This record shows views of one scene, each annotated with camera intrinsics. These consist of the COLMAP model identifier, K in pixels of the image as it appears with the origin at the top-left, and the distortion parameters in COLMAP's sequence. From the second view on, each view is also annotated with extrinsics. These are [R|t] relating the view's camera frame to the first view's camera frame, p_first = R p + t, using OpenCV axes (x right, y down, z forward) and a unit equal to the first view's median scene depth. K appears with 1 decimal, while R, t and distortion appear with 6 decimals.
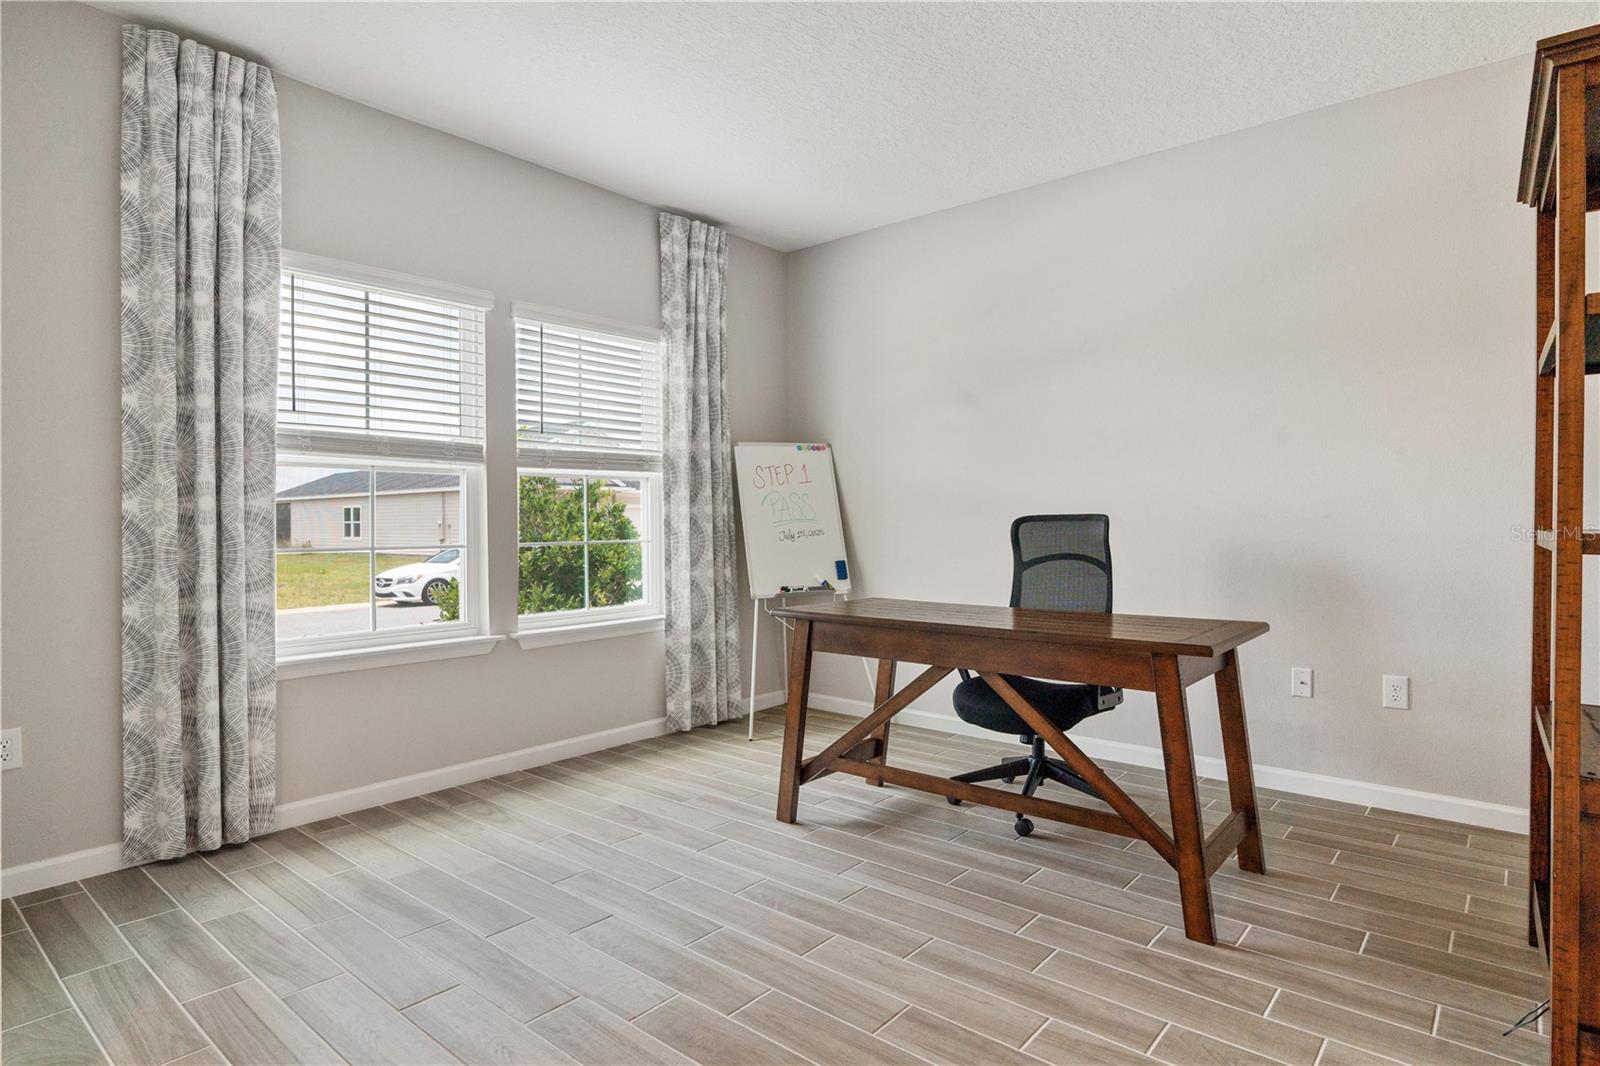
lens RADIAL K [[864.2, 0, 802.1], [0, 864.2, 529.6], [0, 0, 1]] dist [-0.012458, 0.004462]
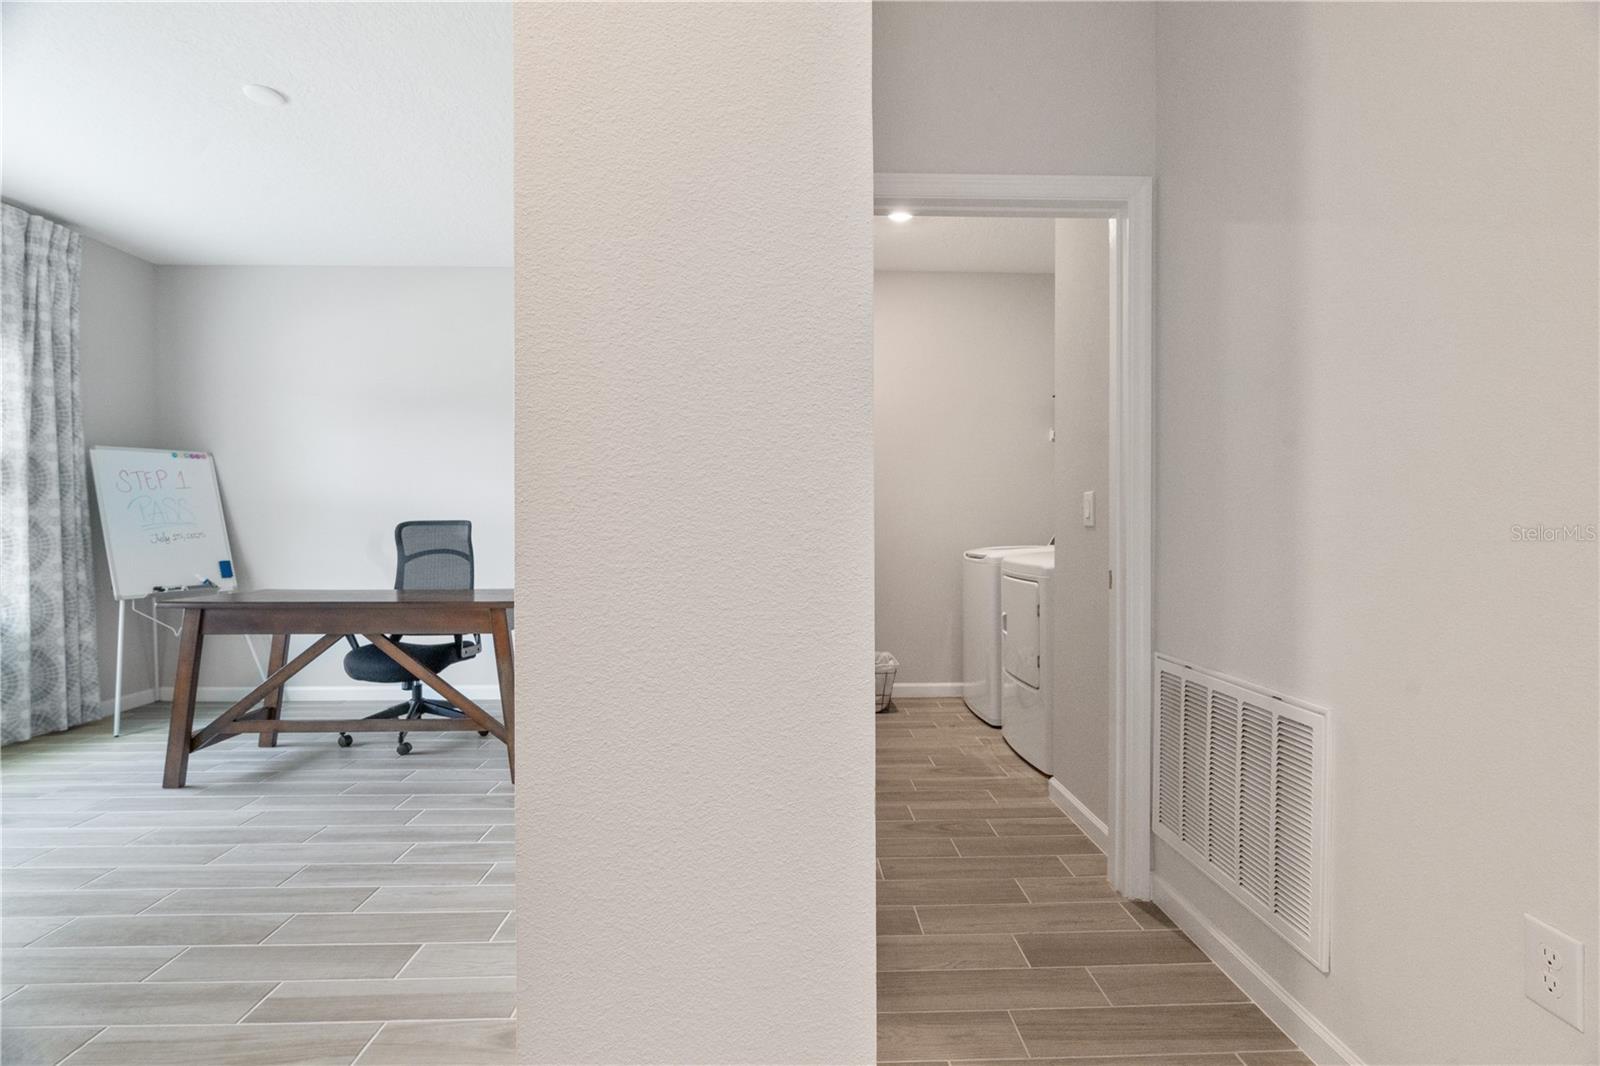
lens RADIAL K [[743.0, 0, 813.5], [0, 743.0, 530.2], [0, 0, 1]] dist [-0.008926, 0.003449]
pose [[0.741312, -0.001108, 0.671160, -0.041345], [0.003923, 0.999989, -0.002682, 0.003571], [-0.671149, 0.004622, 0.741308, -0.256678]]
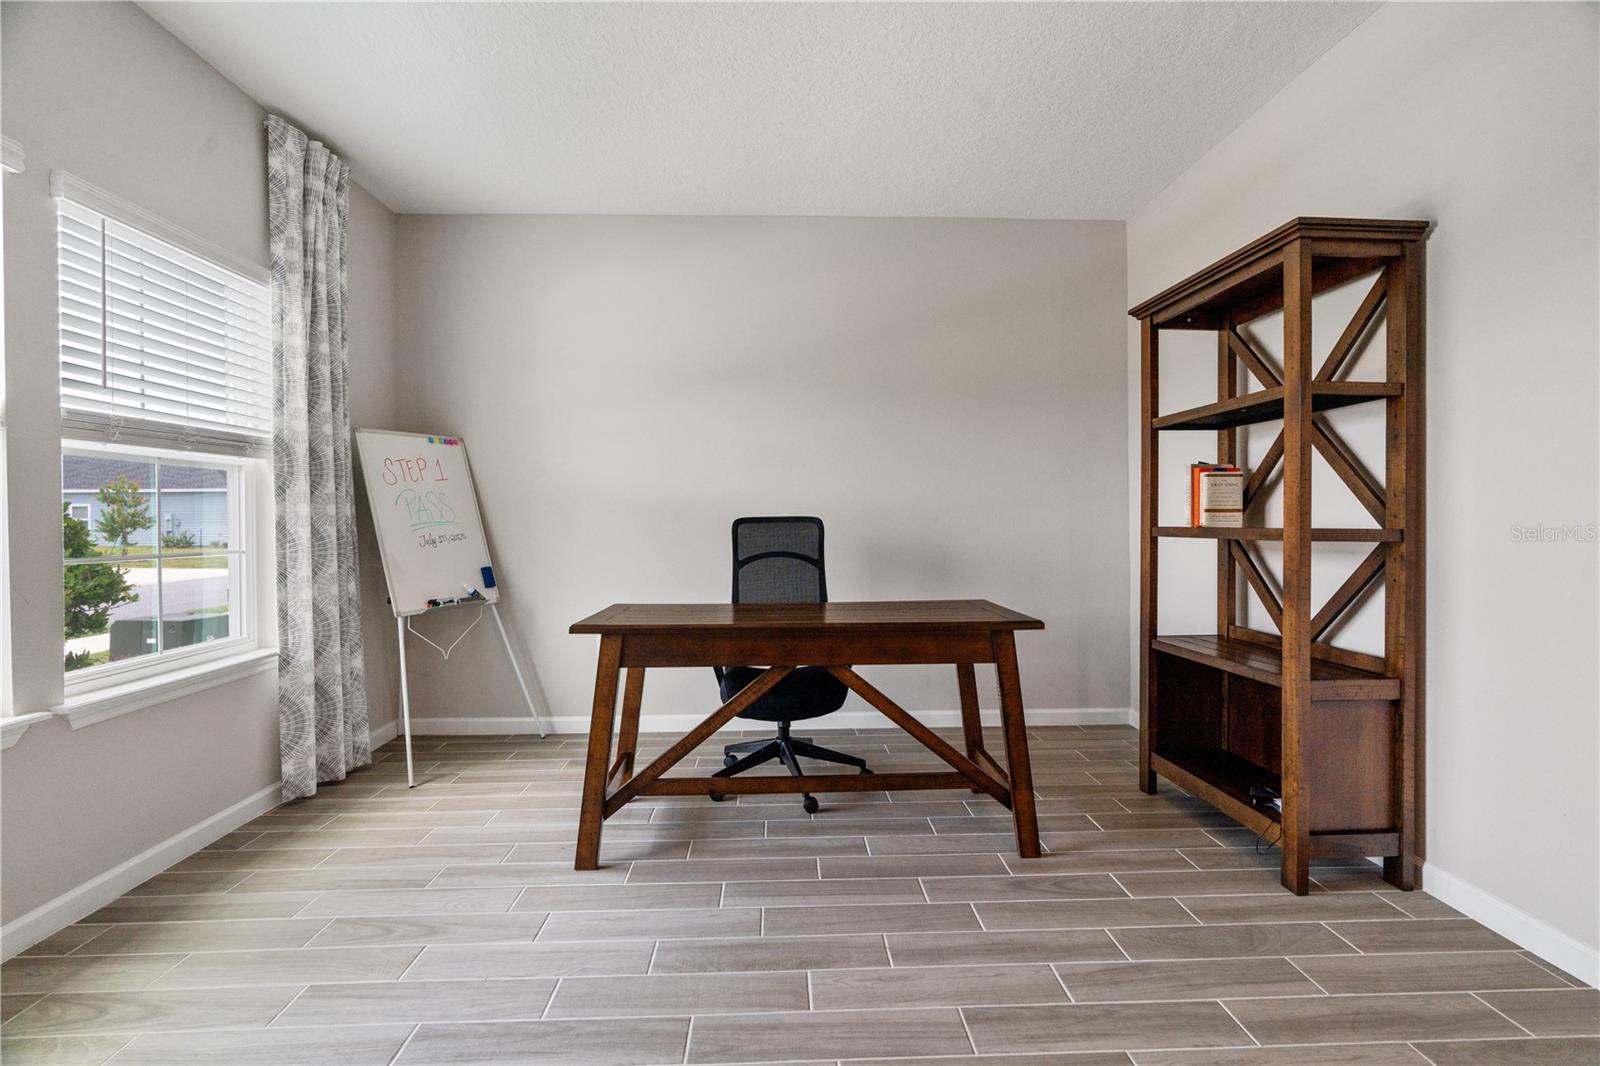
lens RADIAL K [[743.0, 0, 788.8], [0, 743.0, 525.1], [0, 0, 1]] dist [-0.008926, 0.003449]
pose [[0.738645, -0.003912, 0.674084, -0.325317], [0.009609, 0.999943, -0.004725, -0.002168], [-0.674027, 0.009967, 0.738640, 0.270904]]
